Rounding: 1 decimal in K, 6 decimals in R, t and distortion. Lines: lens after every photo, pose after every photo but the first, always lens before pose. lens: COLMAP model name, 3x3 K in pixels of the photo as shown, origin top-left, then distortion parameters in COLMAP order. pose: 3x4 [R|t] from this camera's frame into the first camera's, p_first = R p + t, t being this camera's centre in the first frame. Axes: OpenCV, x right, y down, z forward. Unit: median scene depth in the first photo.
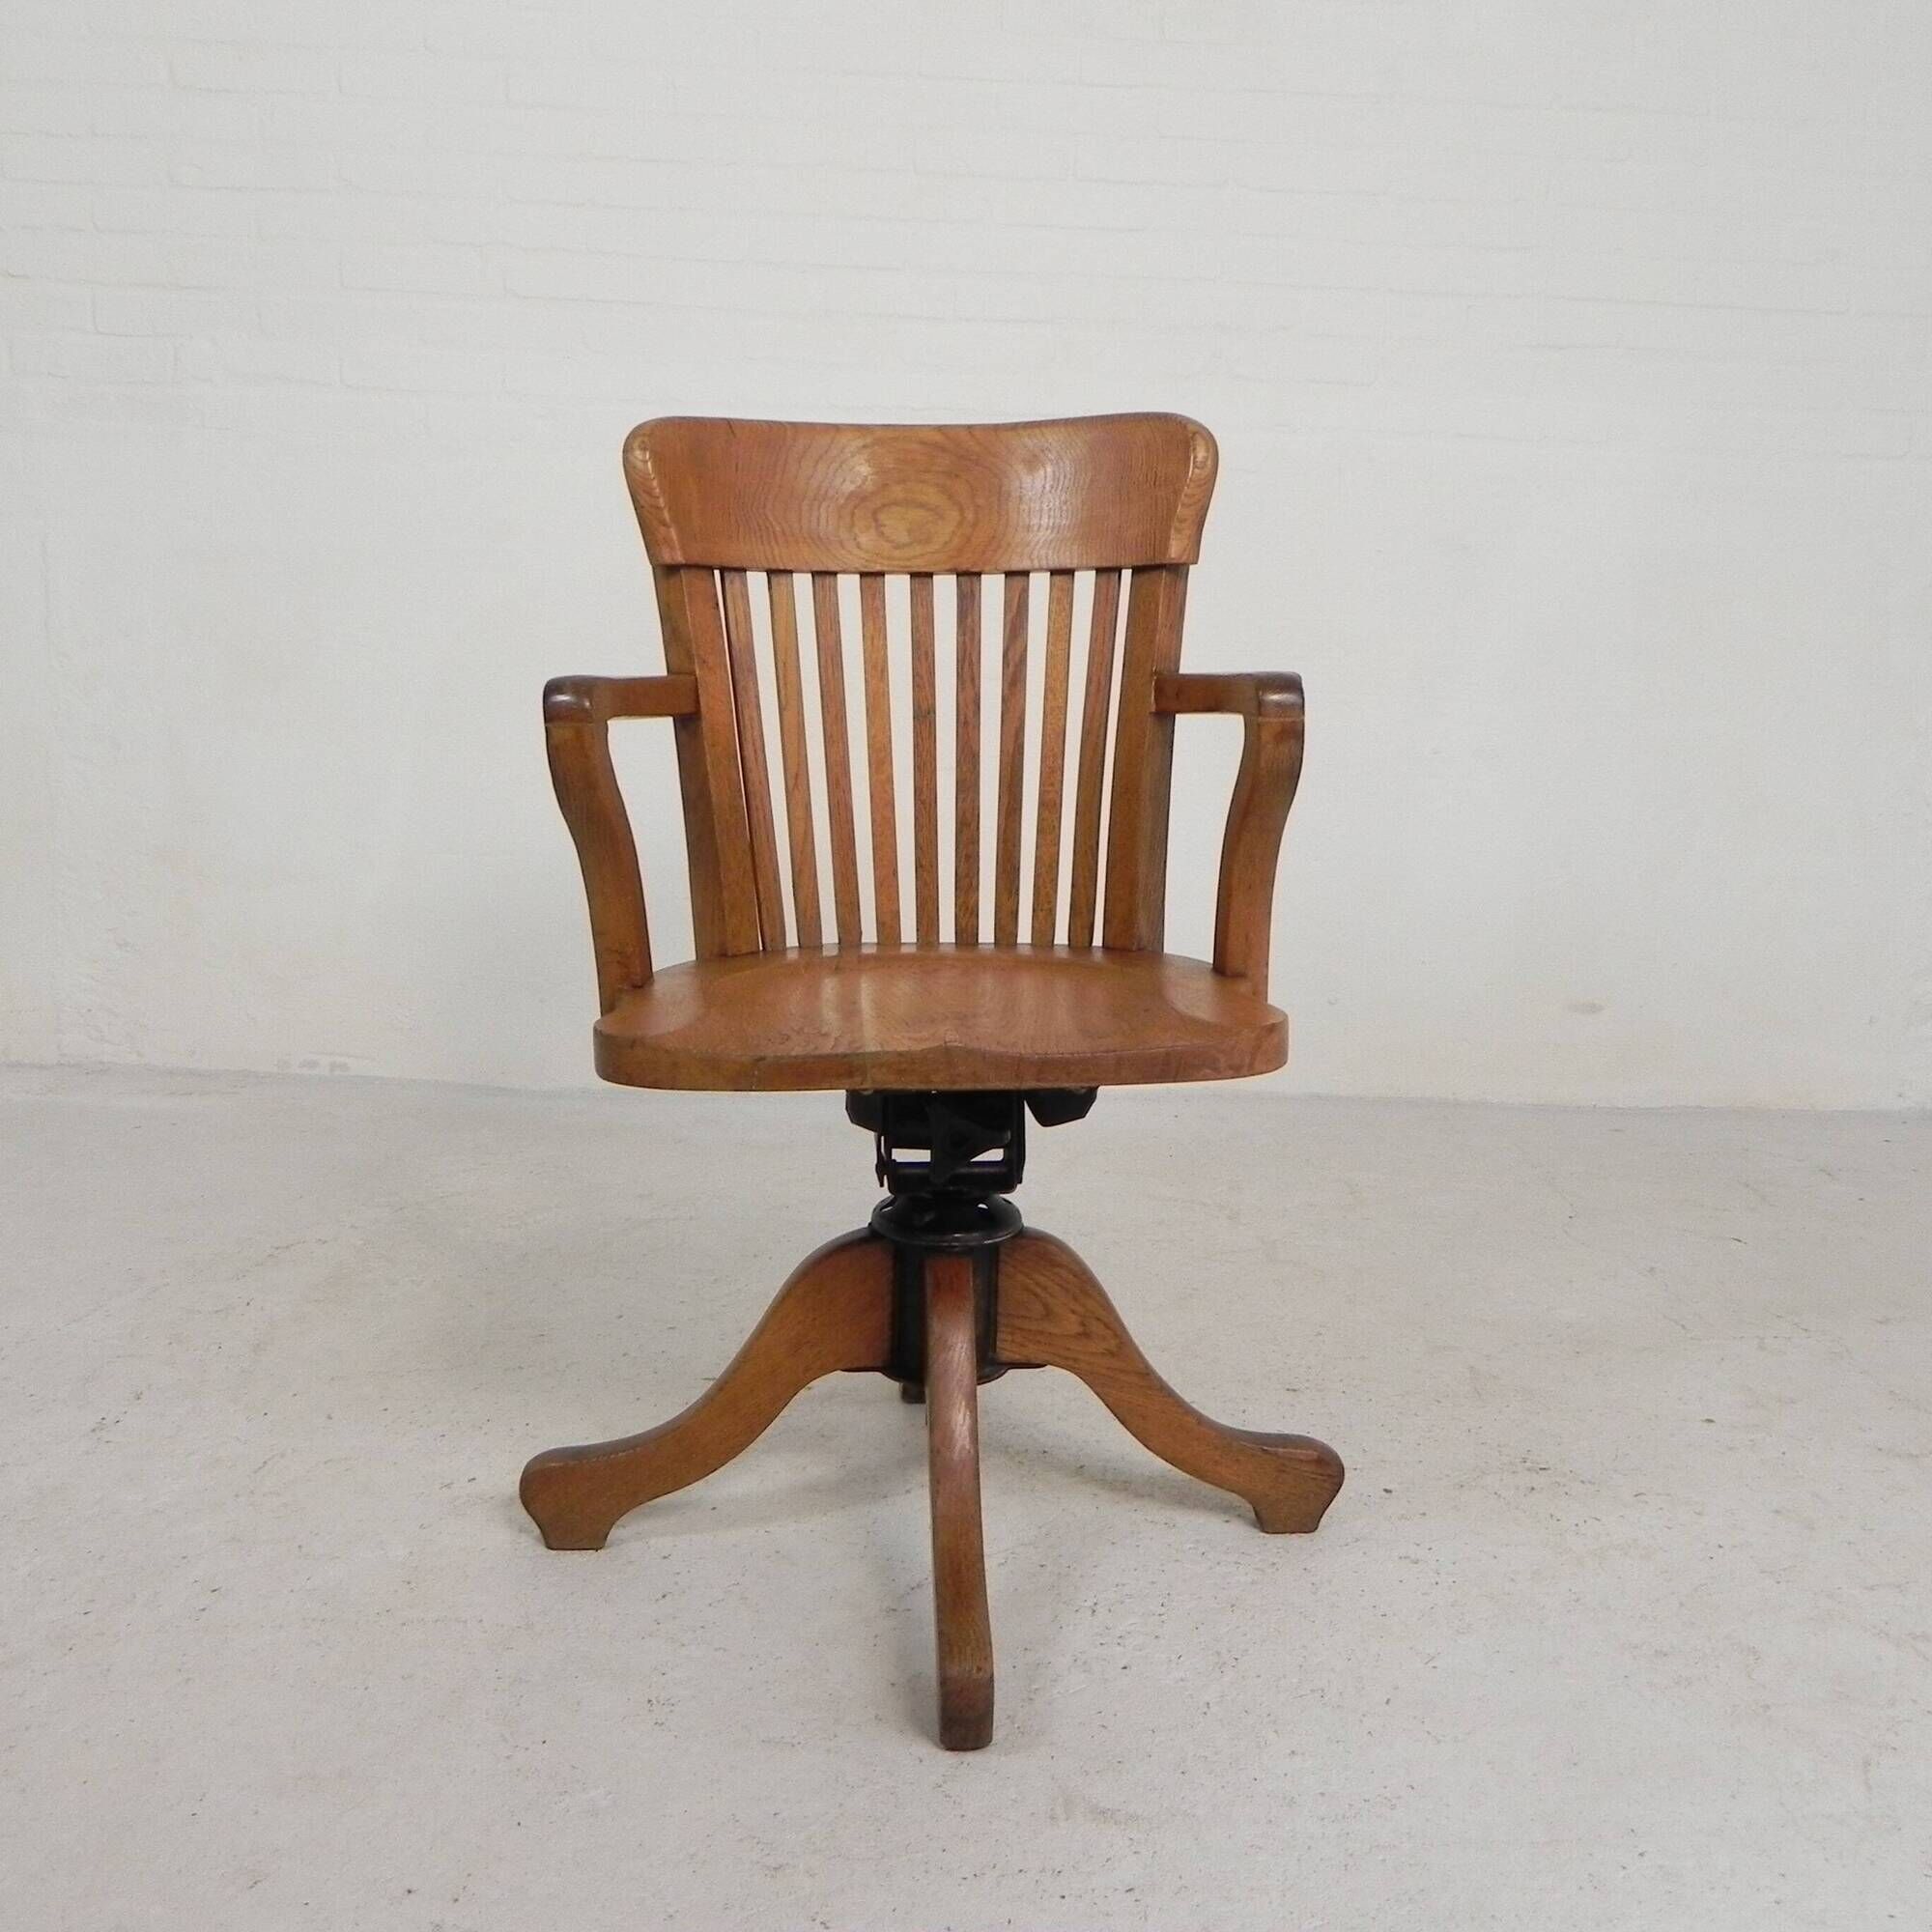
lens RADIAL K [[1942.5, 0, 966.2], [0, 1942.5, 954.5], [0, 0, 1]] dist [-0.015181, 0.000000]
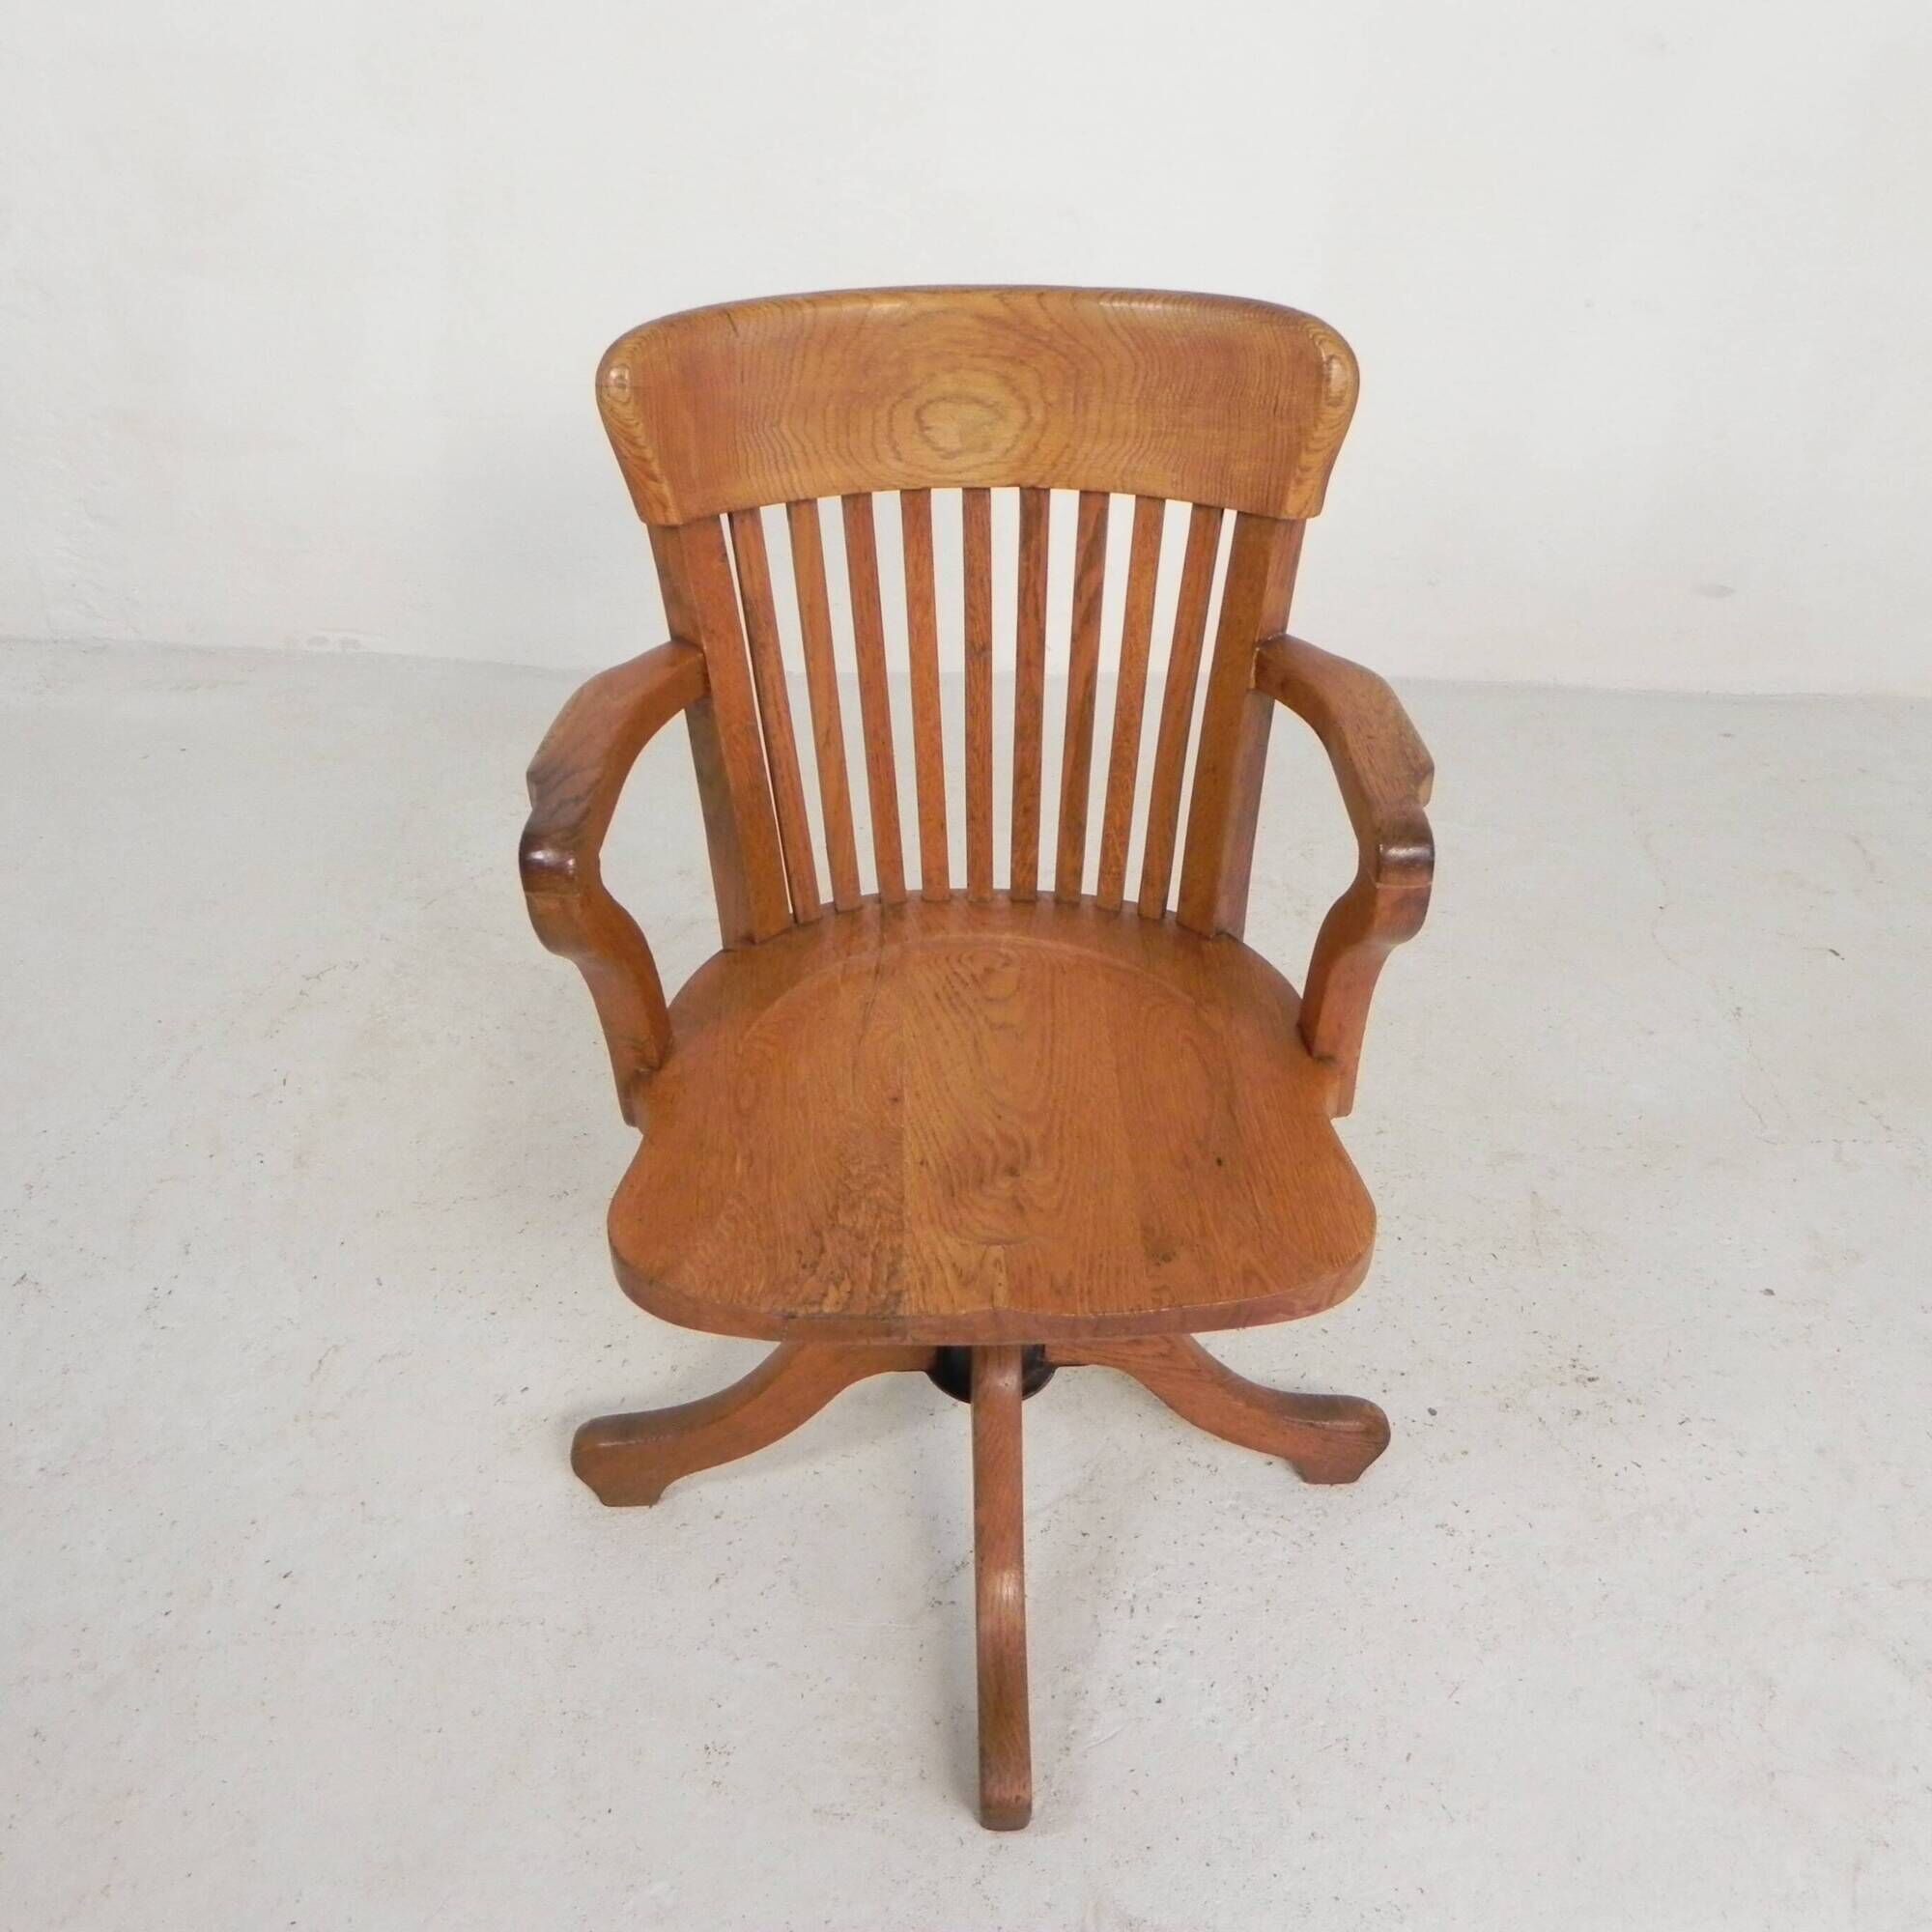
lens RADIAL K [[1942.5, 0, 965.7], [0, 1942.5, 962.9], [0, 0, 1]] dist [-0.015181, 0.000000]
pose [[0.999454, 0.019923, -0.026360, -0.002299], [-0.006605, 0.902136, 0.431401, -0.373873], [0.032376, -0.430991, 0.901775, 0.191801]]
